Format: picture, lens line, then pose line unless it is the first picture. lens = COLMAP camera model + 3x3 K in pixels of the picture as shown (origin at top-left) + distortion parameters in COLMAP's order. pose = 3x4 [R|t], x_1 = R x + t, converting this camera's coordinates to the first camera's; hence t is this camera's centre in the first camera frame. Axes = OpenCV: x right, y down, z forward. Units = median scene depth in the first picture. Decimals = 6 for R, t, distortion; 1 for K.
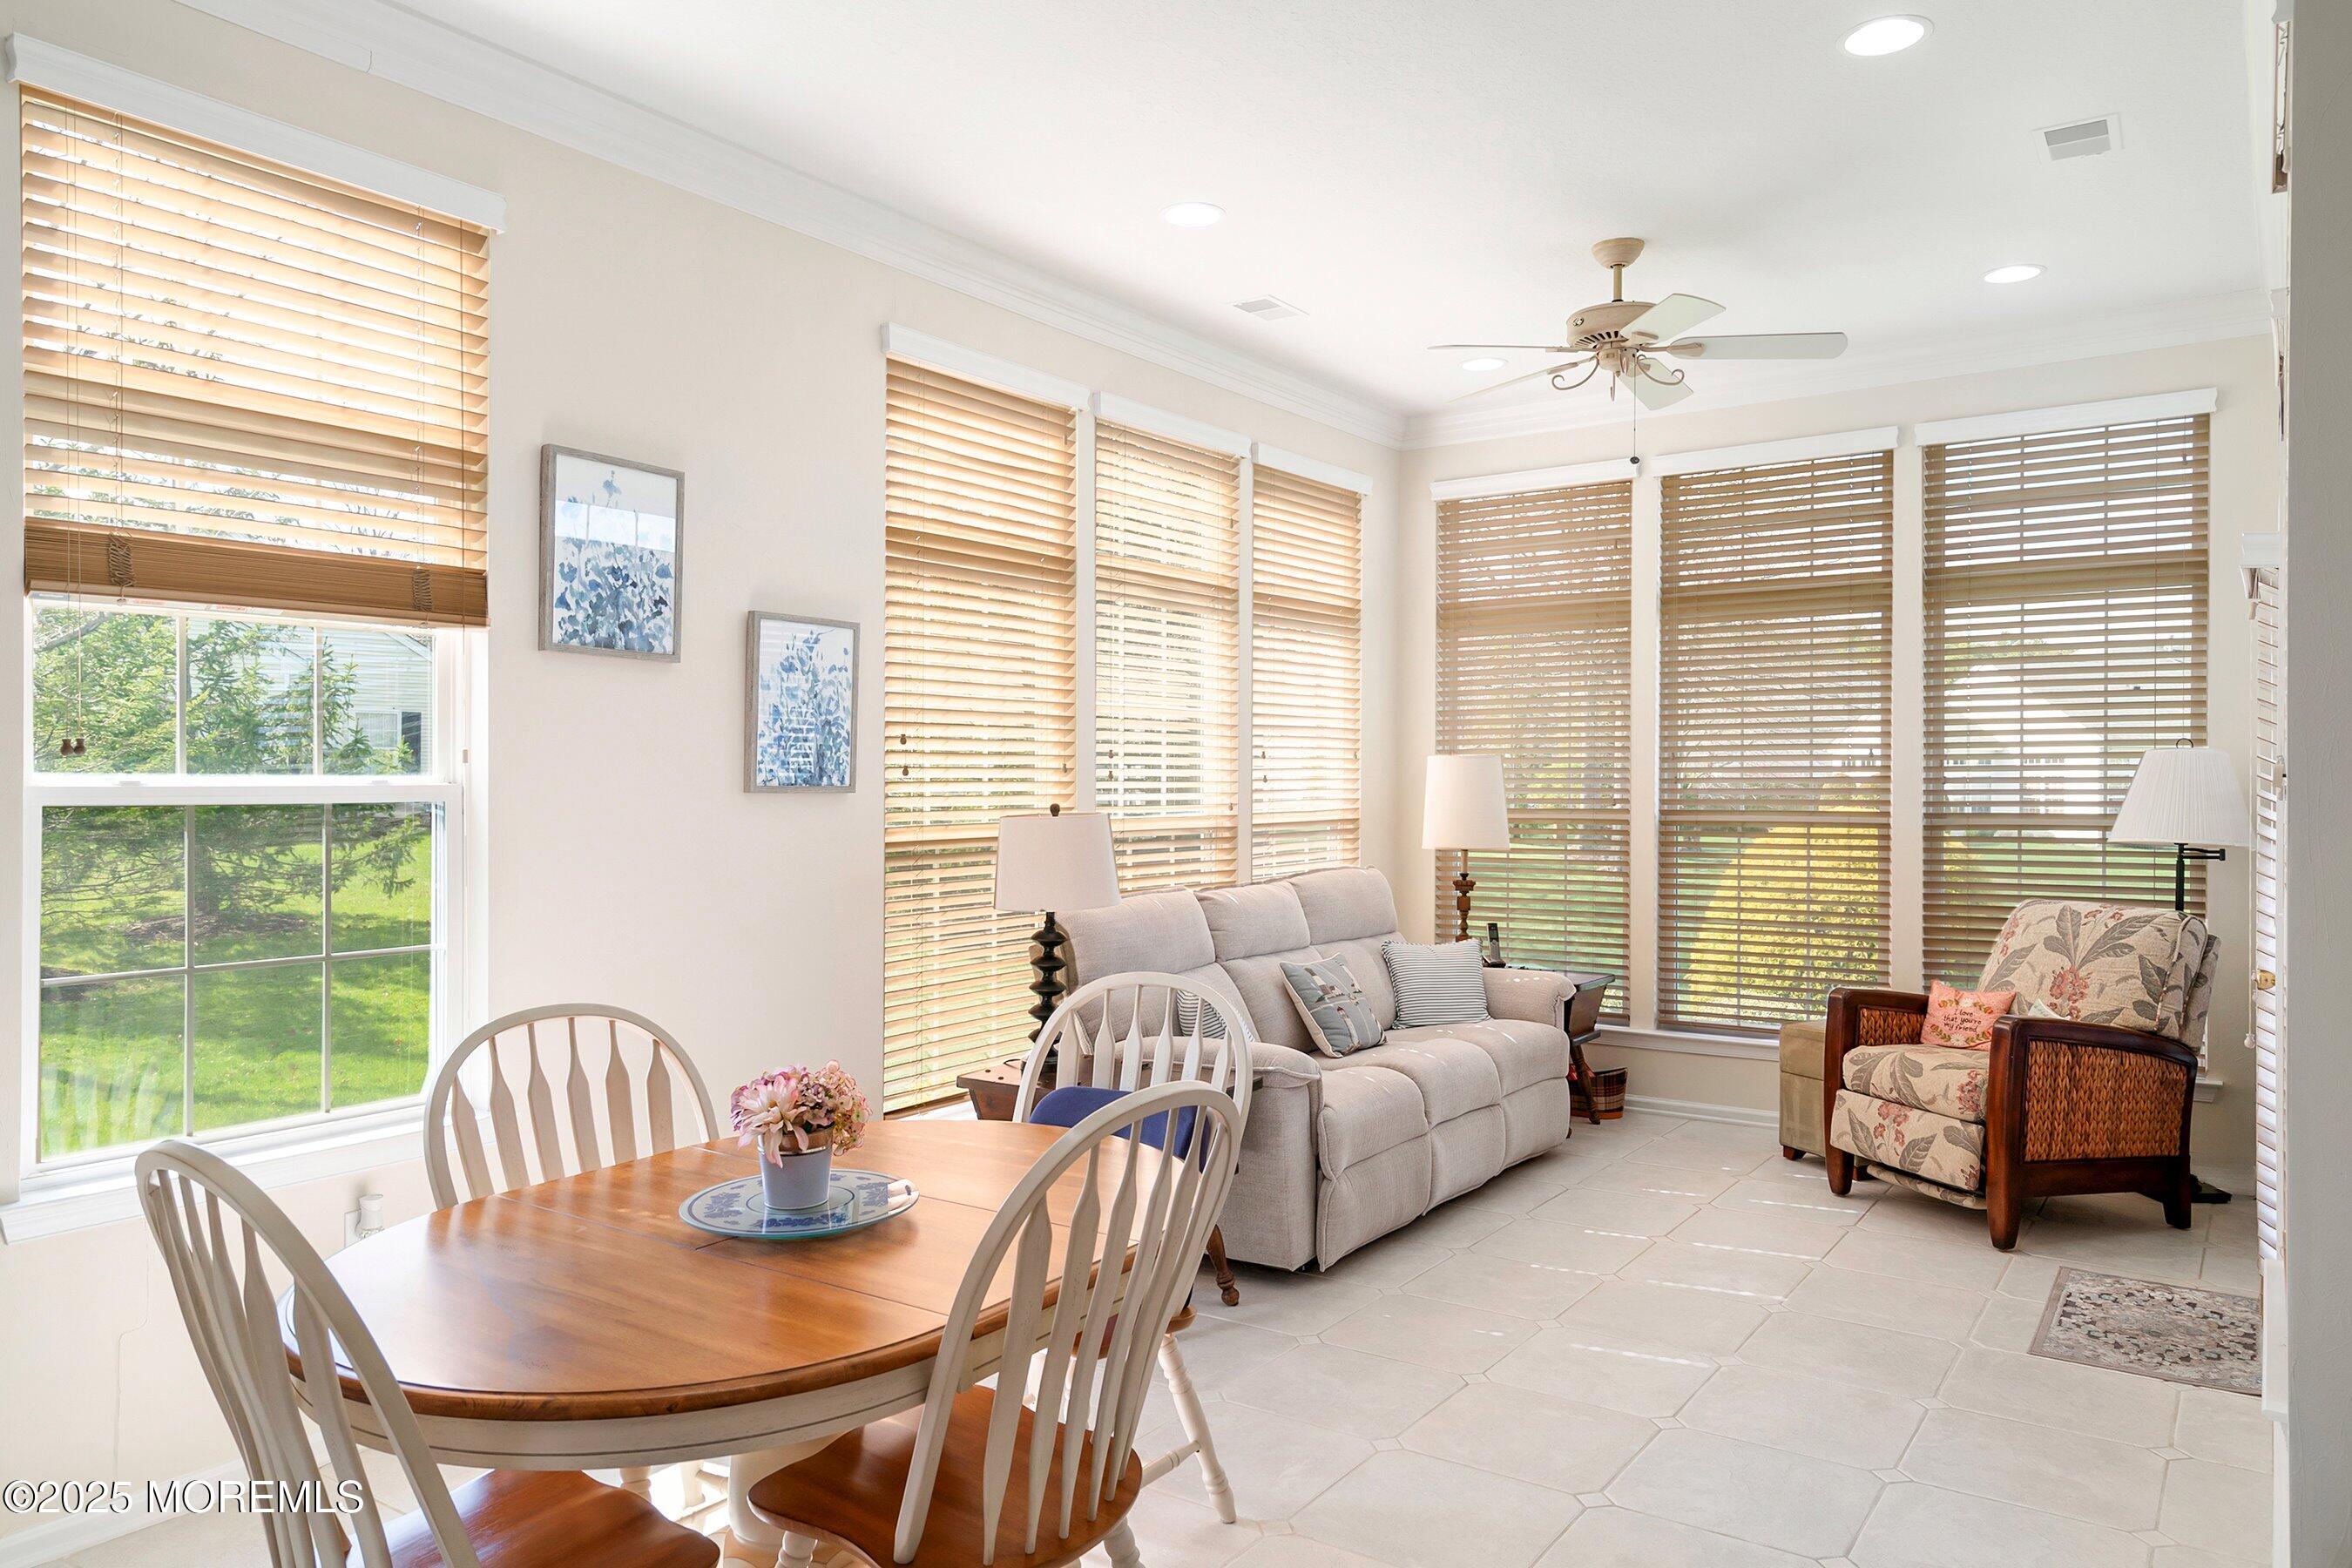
lens RADIAL K [[1599.3, 0, 1166.5], [0, 1599.3, 806.5], [0, 0, 1]] dist [0.028159, -0.005274]
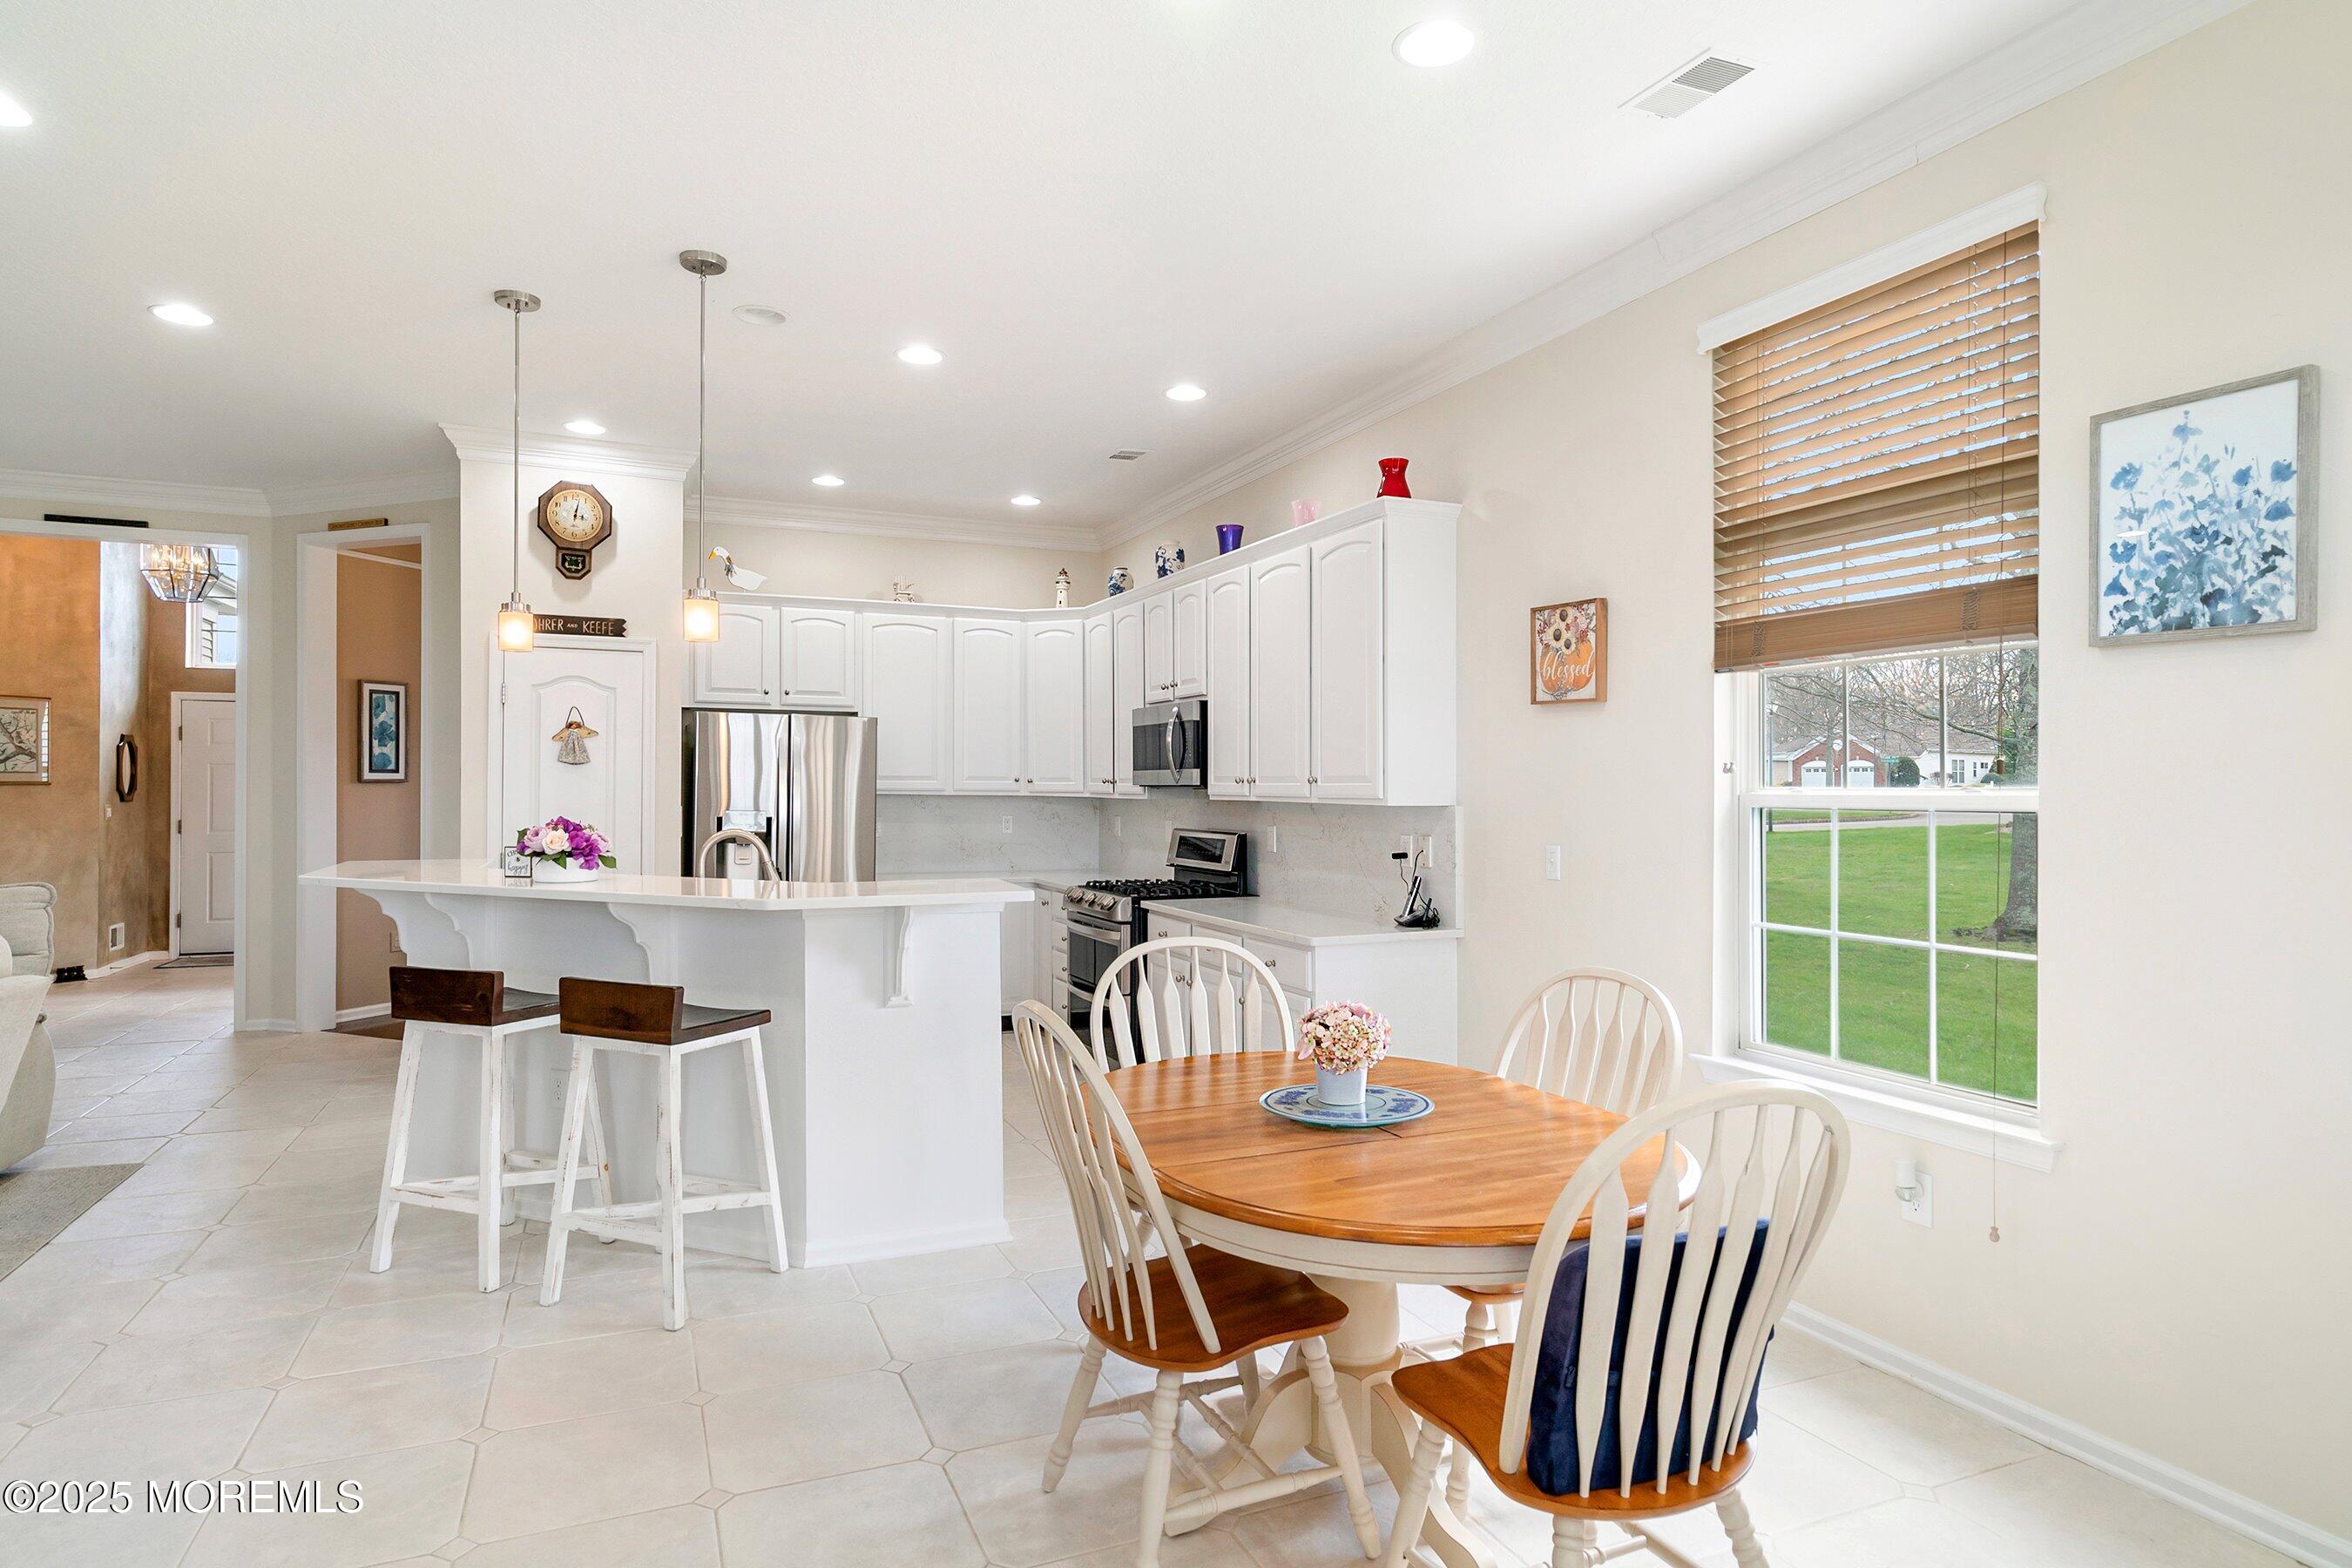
lens RADIAL K [[1281.5, 0, 1163.0], [0, 1281.5, 785.5], [0, 0, 1]] dist [0.010480, -0.004572]
pose [[-0.525524, -0.006718, -0.850752, 0.361130], [-0.021409, 0.999757, 0.005330, -0.009556], [0.850509, 0.021015, -0.525540, 0.688825]]
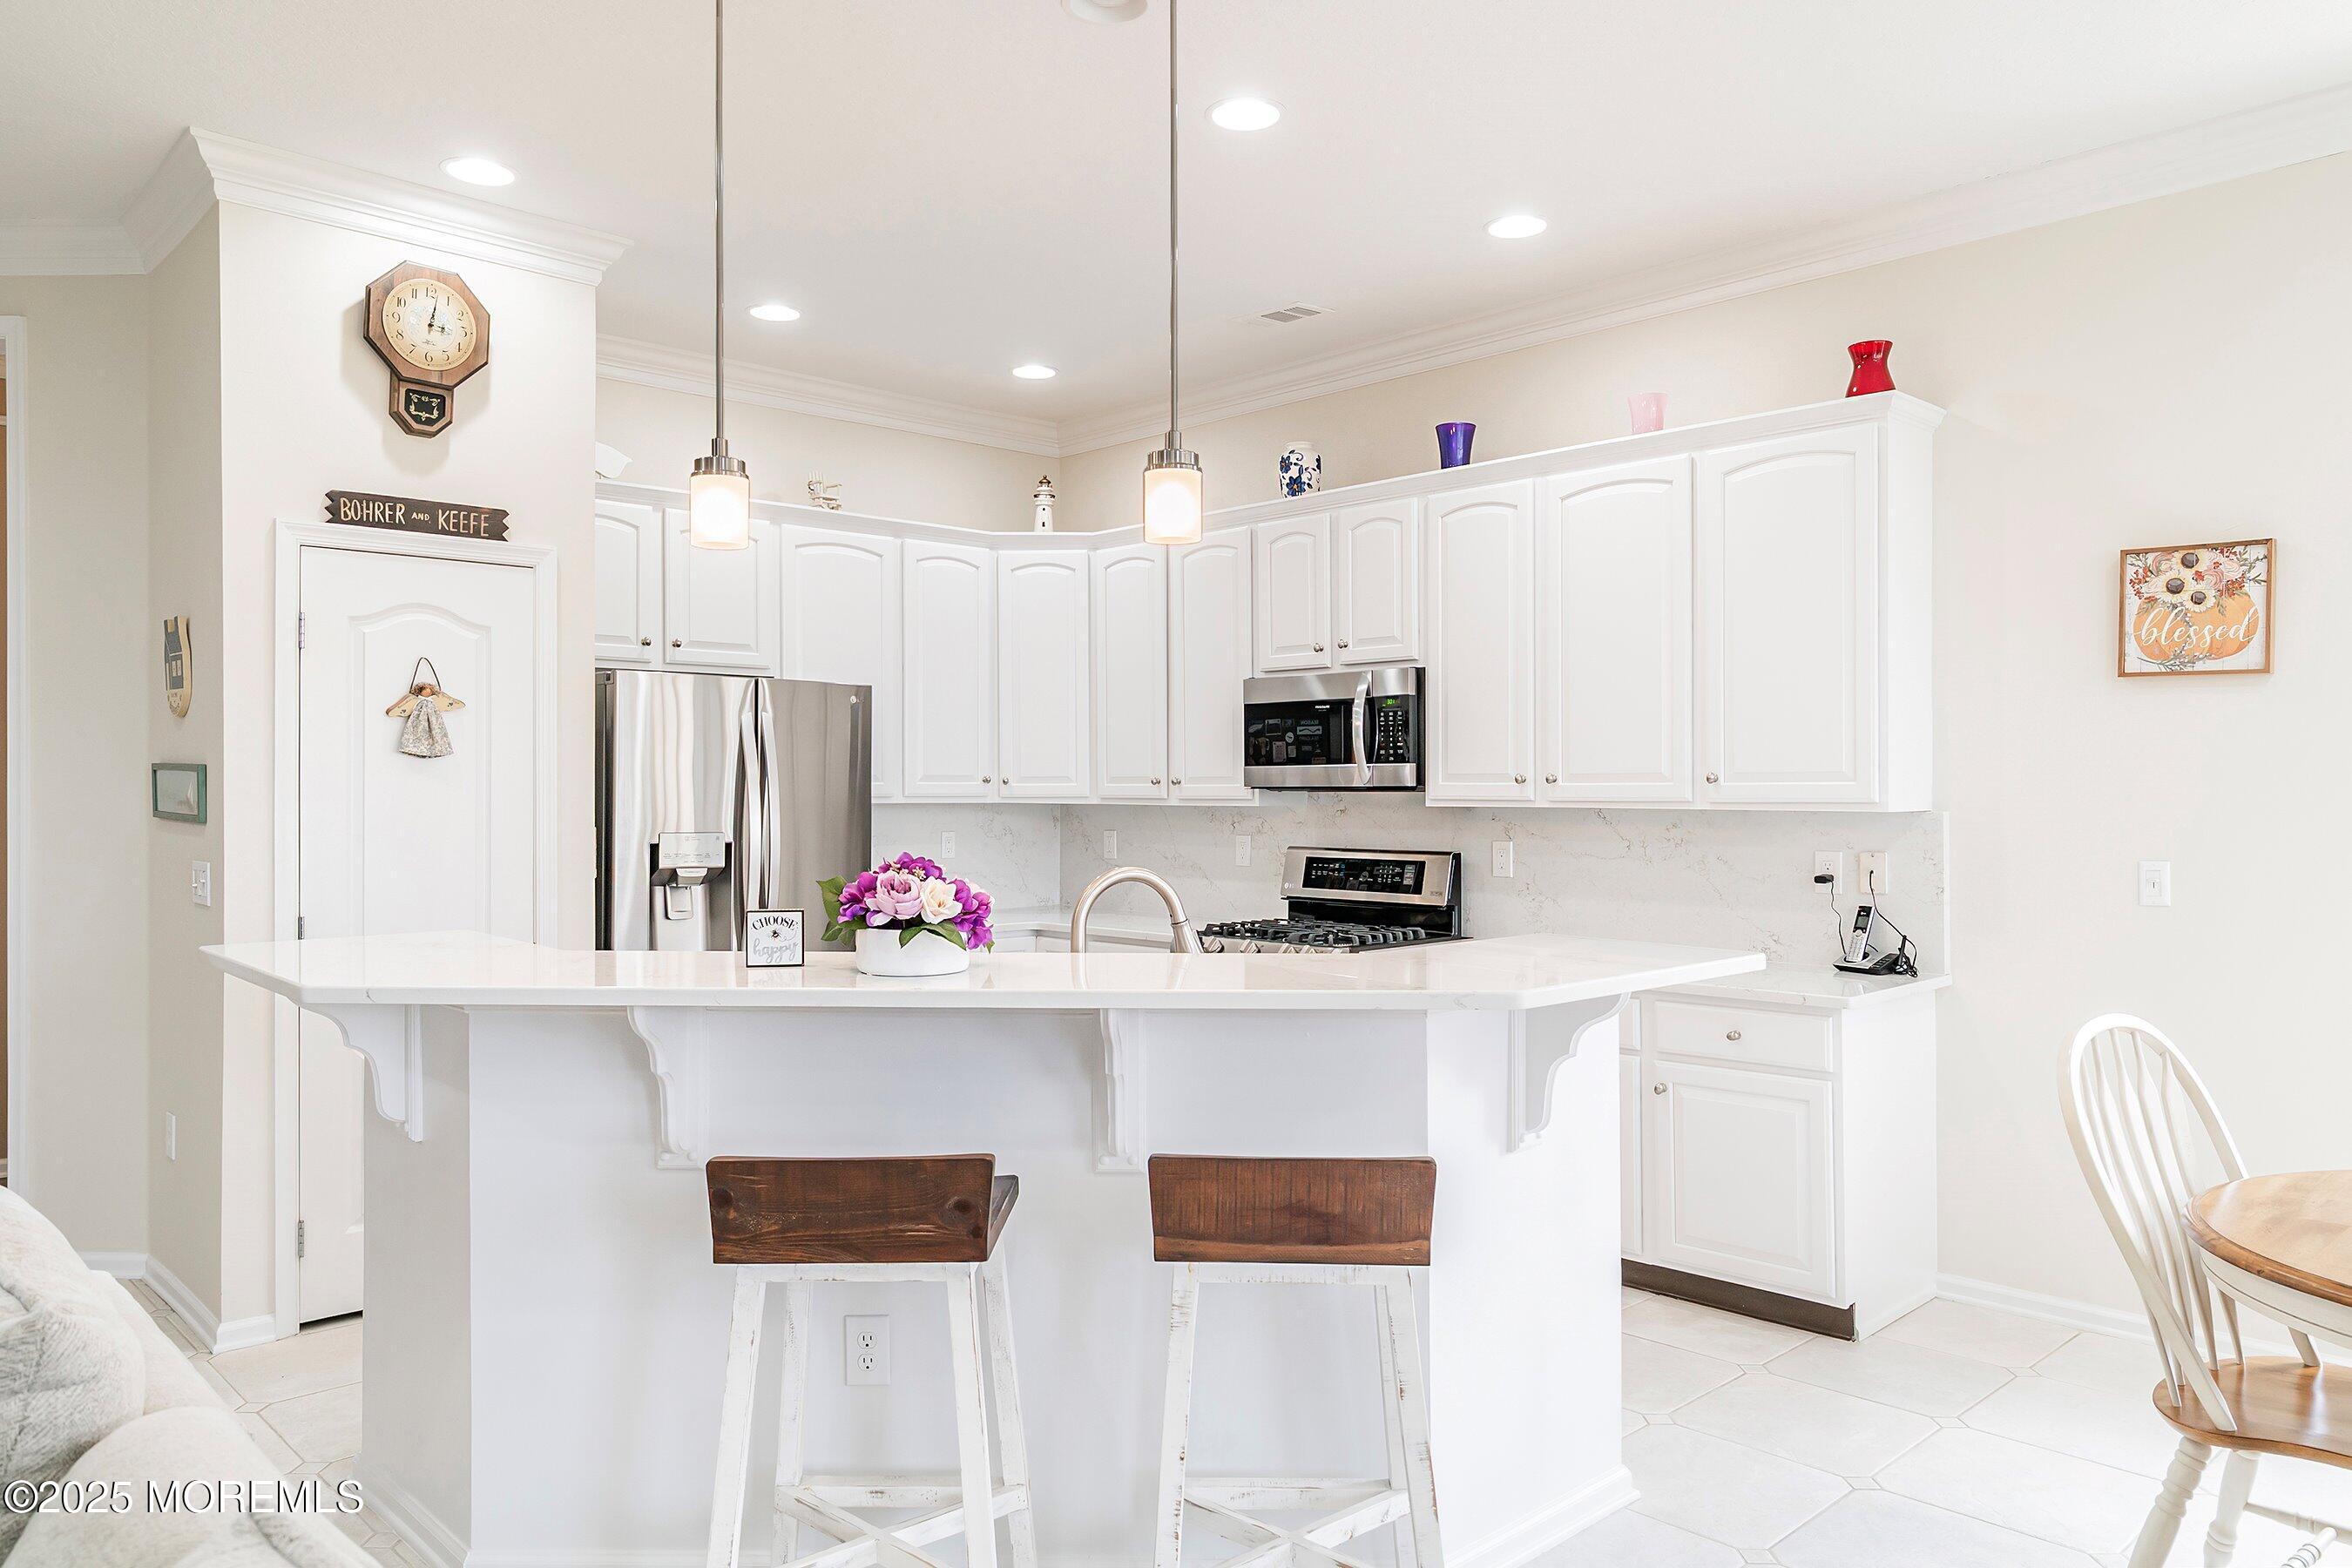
lens RADIAL K [[1599.3, 0, 1174.4], [0, 1599.3, 777.7], [0, 0, 1]] dist [0.028159, -0.005274]
pose [[-0.203879, -0.009126, -0.978954, 0.392470], [-0.015791, 0.999857, -0.006033, -0.001804], [0.978869, 0.014228, -0.203994, 0.156430]]
